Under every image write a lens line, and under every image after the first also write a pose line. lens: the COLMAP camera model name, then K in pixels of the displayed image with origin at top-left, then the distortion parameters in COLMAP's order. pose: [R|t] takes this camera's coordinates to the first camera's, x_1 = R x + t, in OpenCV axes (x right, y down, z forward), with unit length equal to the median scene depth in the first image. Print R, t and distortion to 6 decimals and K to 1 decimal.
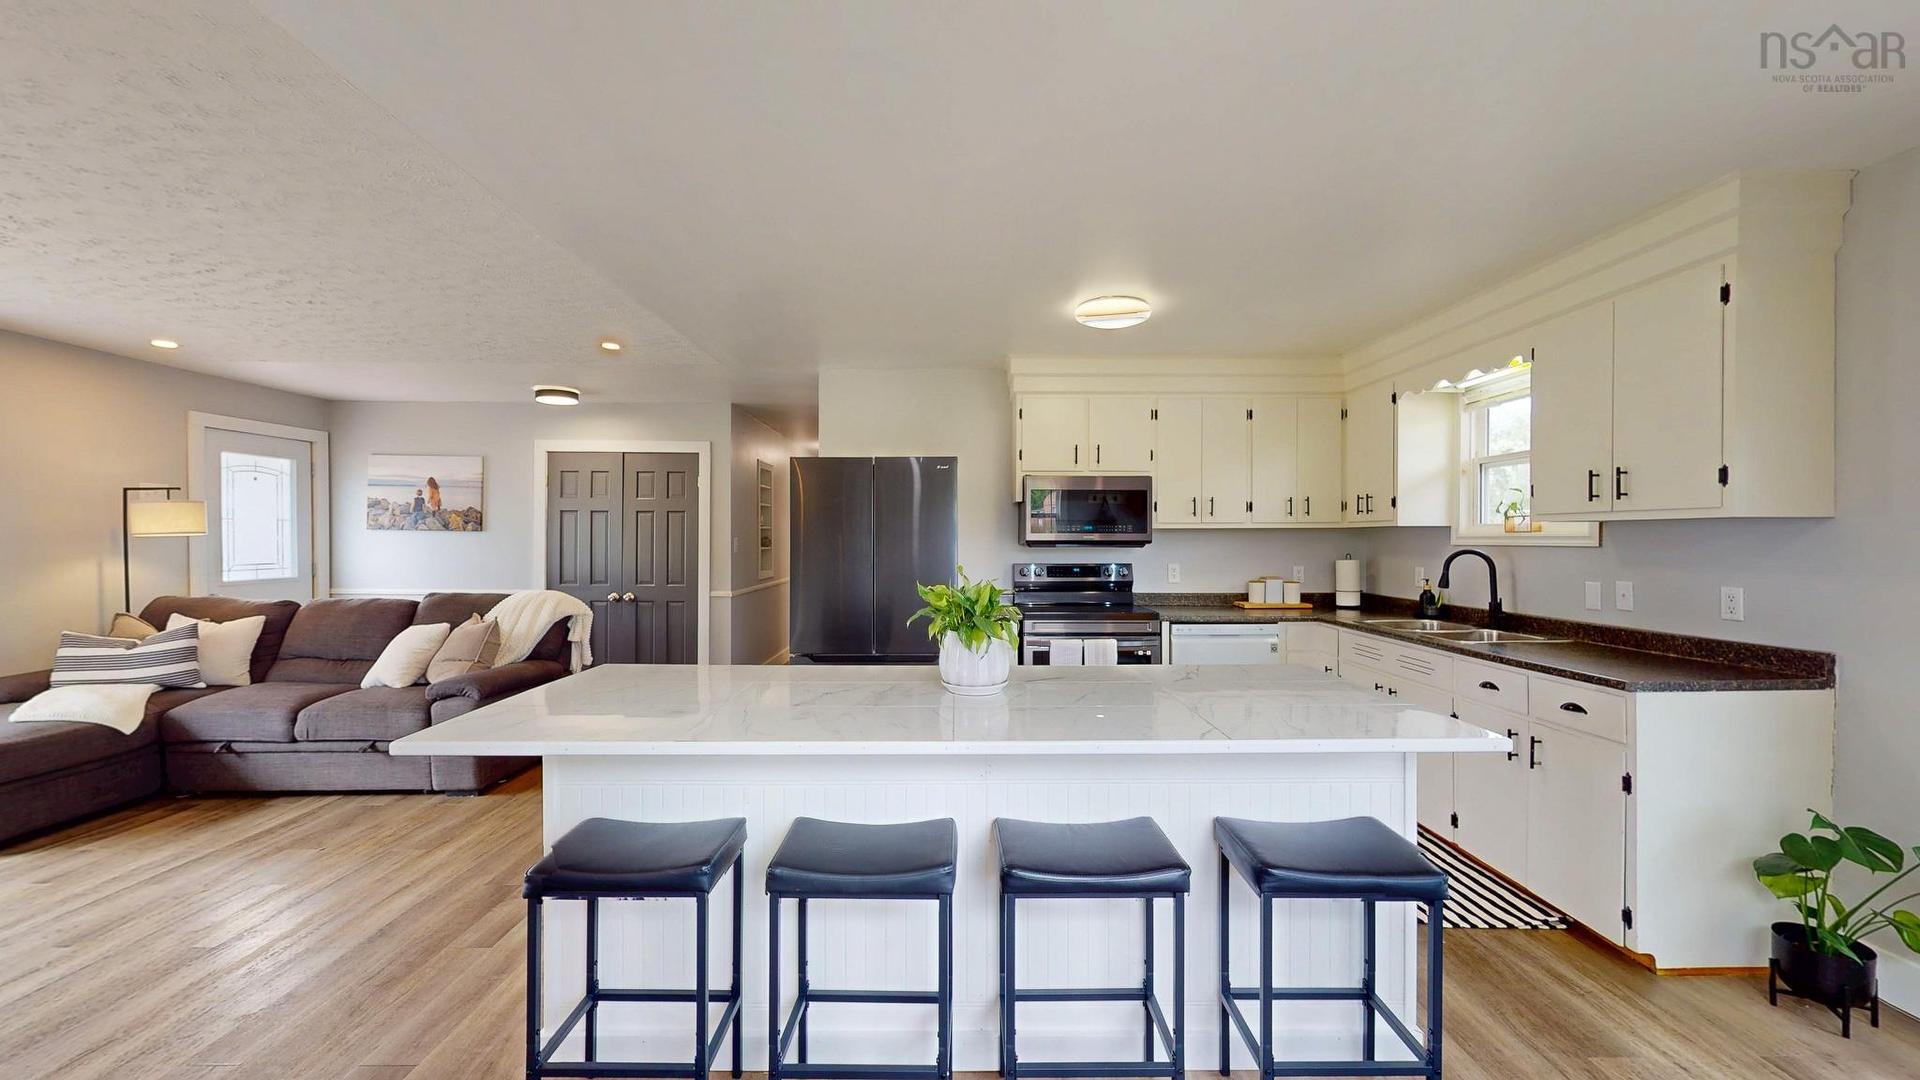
lens RADIAL K [[702.0, 0, 958.9], [0, 702.0, 542.9], [0, 0, 1]] dist [-0.000512, 0.000099]
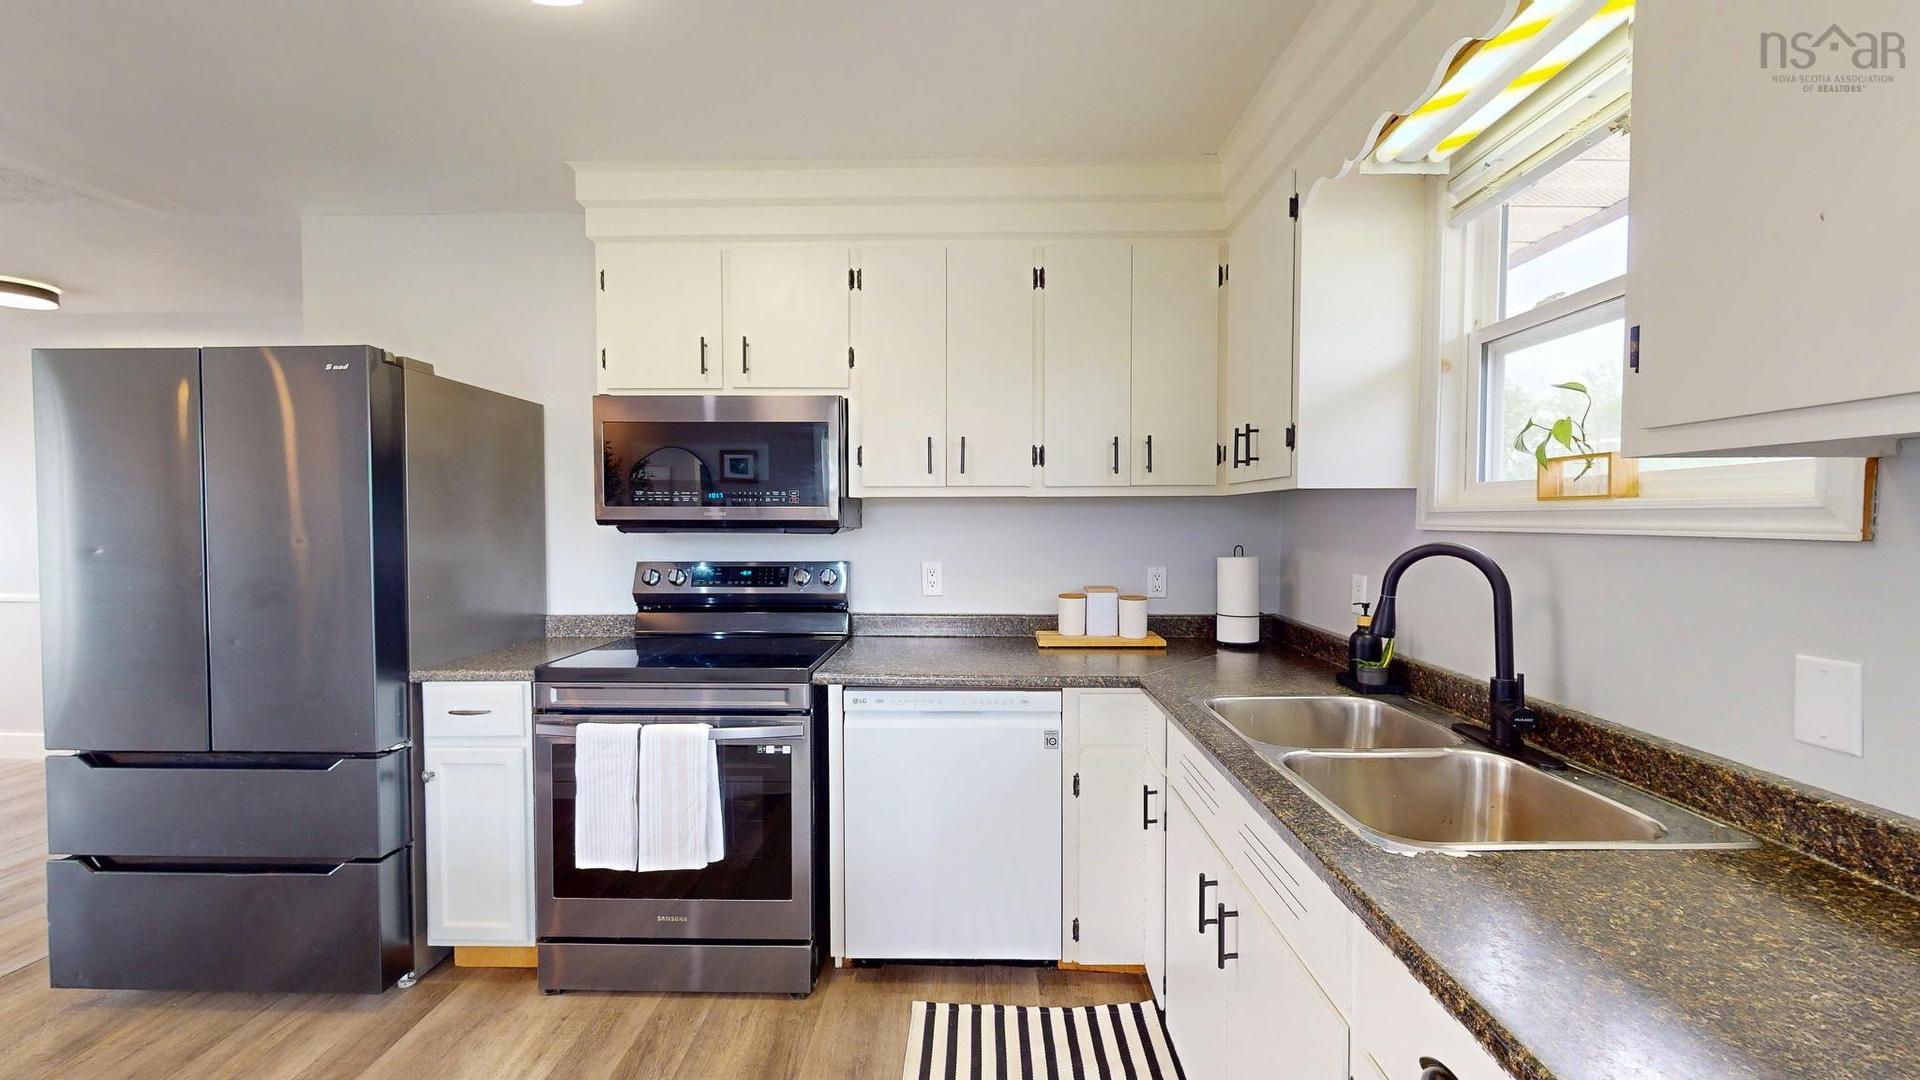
lens RADIAL K [[702.0, 0, 958.9], [0, 702.0, 542.9], [0, 0, 1]] dist [-0.000512, 0.000099]
pose [[0.999458, 0.001131, -0.032913, 0.381593], [-0.000188, 0.999590, 0.028632, -0.001625], [0.032932, -0.028610, 0.999048, 0.486875]]
